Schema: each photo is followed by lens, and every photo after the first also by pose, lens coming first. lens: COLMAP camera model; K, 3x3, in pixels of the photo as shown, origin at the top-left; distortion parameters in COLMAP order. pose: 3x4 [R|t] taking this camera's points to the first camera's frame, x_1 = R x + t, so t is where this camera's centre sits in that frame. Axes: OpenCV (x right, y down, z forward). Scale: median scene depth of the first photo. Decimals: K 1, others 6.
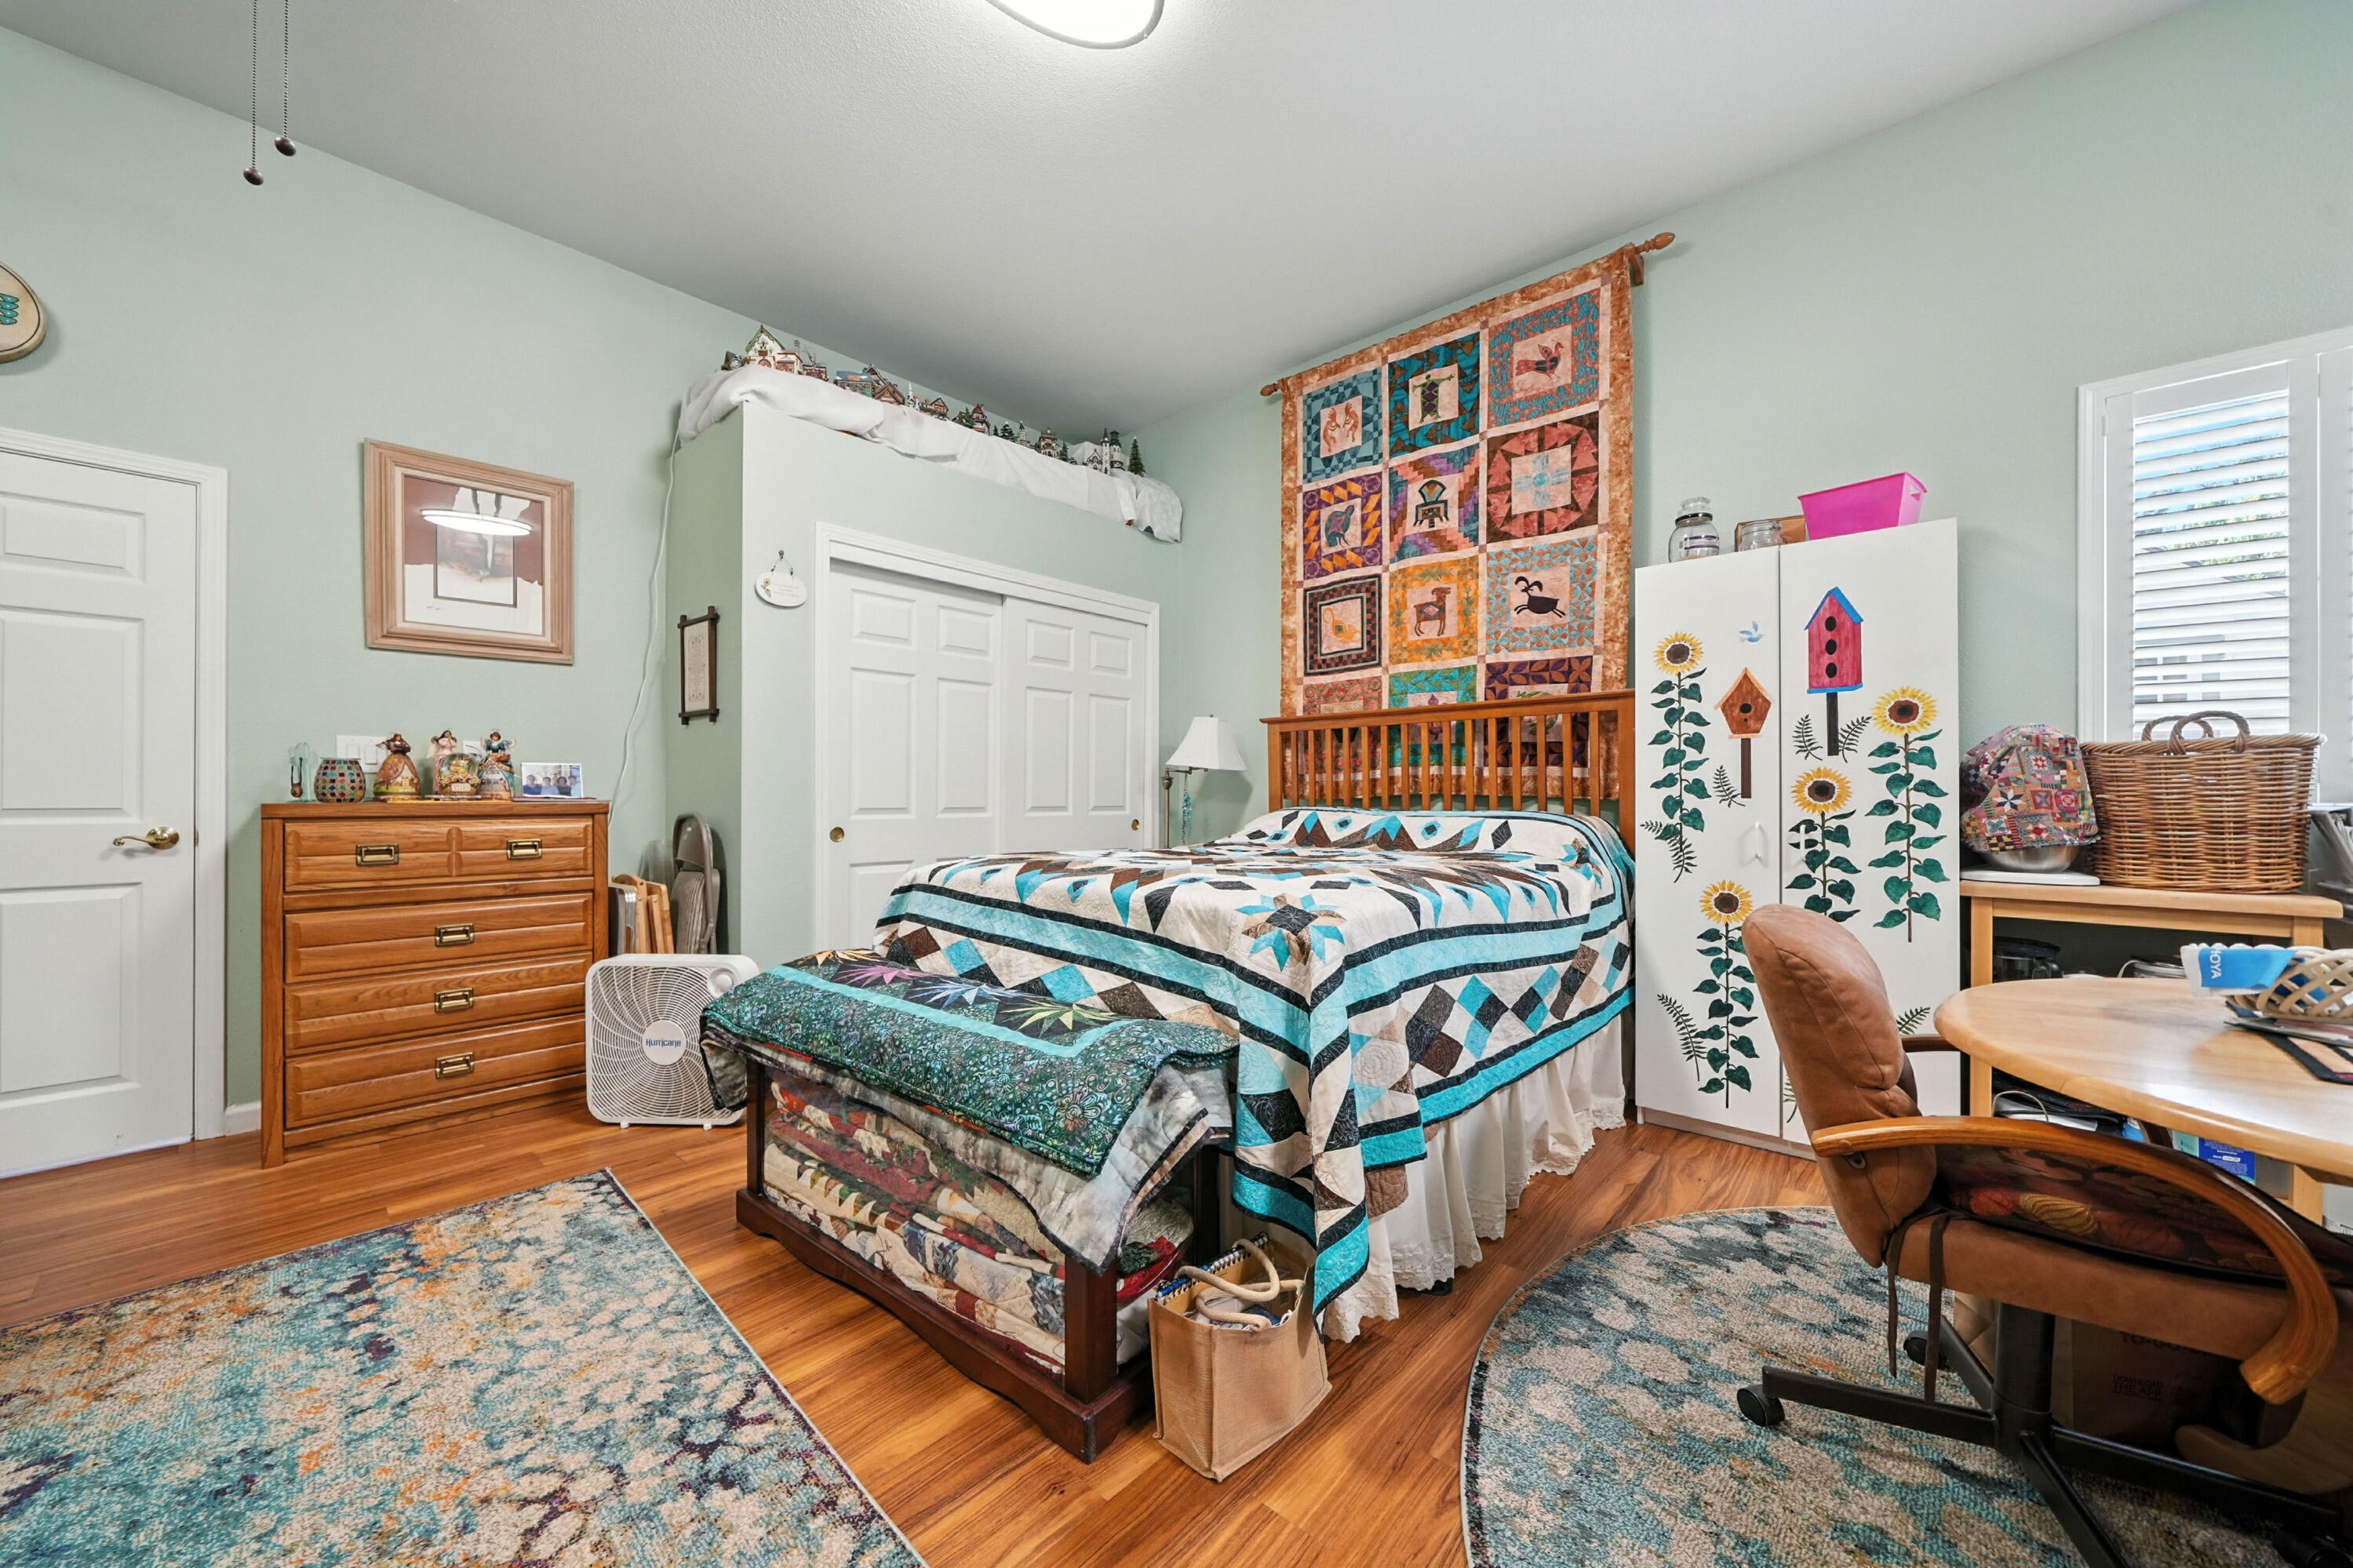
lens RADIAL K [[891.4, 0, 1177.9], [0, 891.4, 791.3], [0, 0, 1]] dist [0.002039, 0.000281]
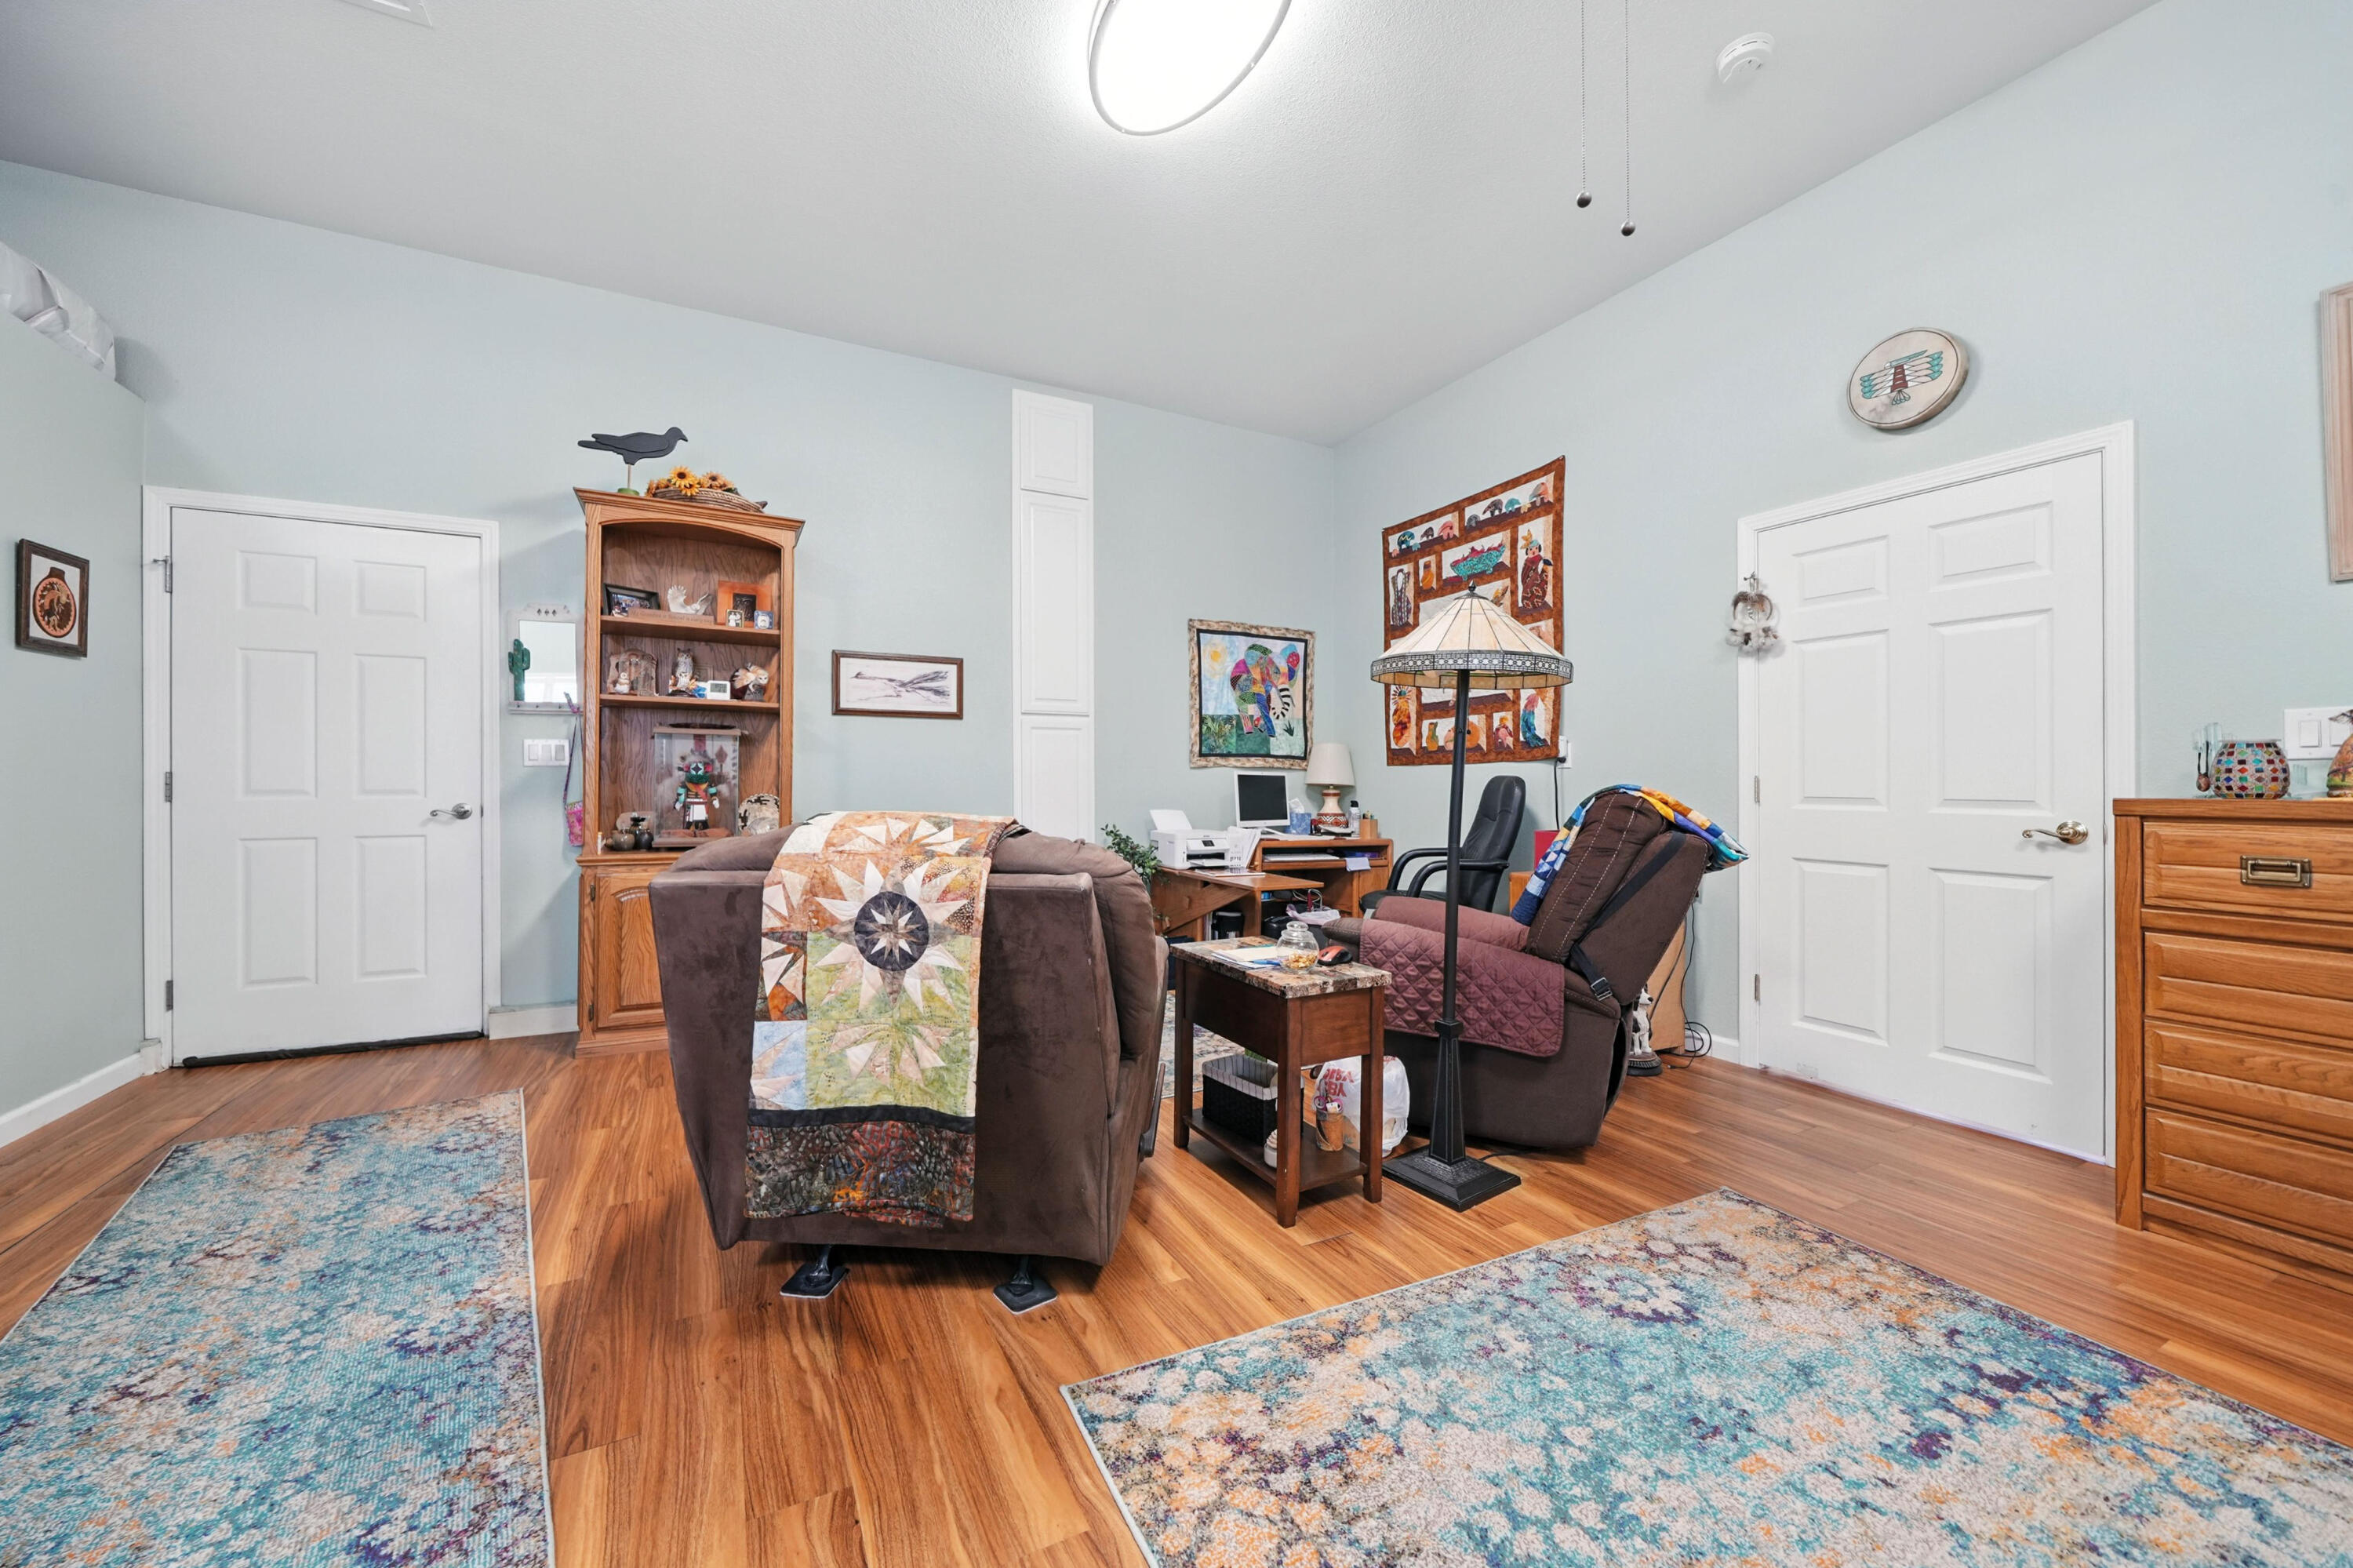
lens RADIAL K [[891.5, 0, 1178.7], [0, 891.5, 784.3], [0, 0, 1]] dist [0.002039, 0.000281]
pose [[-0.368315, -0.001370, -0.929700, 0.108834], [0.000930, 0.999998, -0.001843, 0.001021], [0.929701, -0.001544, -0.368313, 0.473096]]
